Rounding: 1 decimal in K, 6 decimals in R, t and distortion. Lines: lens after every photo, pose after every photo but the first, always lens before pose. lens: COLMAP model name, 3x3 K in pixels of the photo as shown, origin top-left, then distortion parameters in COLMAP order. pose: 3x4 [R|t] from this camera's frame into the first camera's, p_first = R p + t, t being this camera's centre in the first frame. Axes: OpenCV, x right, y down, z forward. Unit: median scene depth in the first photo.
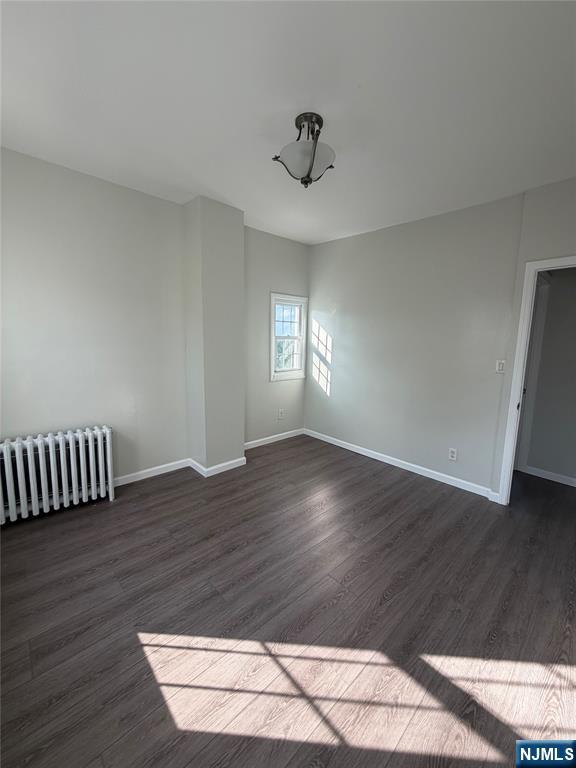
lens RADIAL K [[305.1, 0, 292.0], [0, 305.1, 380.5], [0, 0, 1]] dist [0.001002, -0.000295]
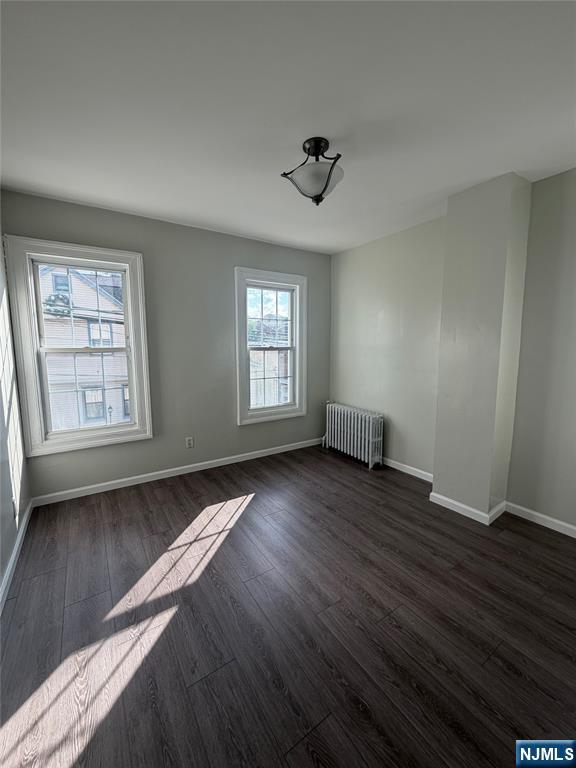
lens RADIAL K [[305.1, 0, 286.8], [0, 305.1, 381.5], [0, 0, 1]] dist [0.001002, -0.000295]
pose [[-0.169737, 0.089812, -0.981388, 1.186621], [-0.136515, 0.984095, 0.113671, -0.146740], [0.975988, 0.153268, -0.154777, 1.193947]]
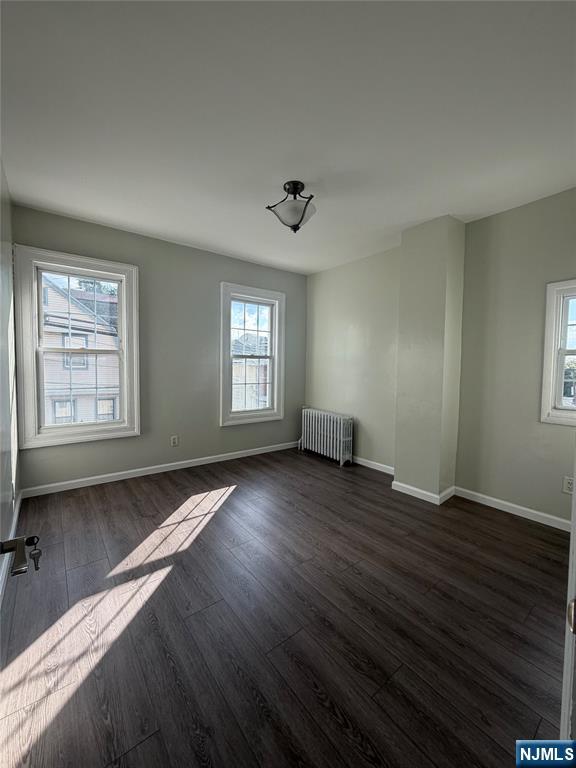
lens RADIAL K [[305.1, 0, 286.7], [0, 305.1, 381.4], [0, 0, 1]] dist [0.001002, -0.000295]
pose [[-0.096104, 0.025664, -0.995040, 1.404136], [-0.152672, 0.987458, 0.040214, -0.057425], [0.983593, 0.155780, -0.090980, 1.224347]]
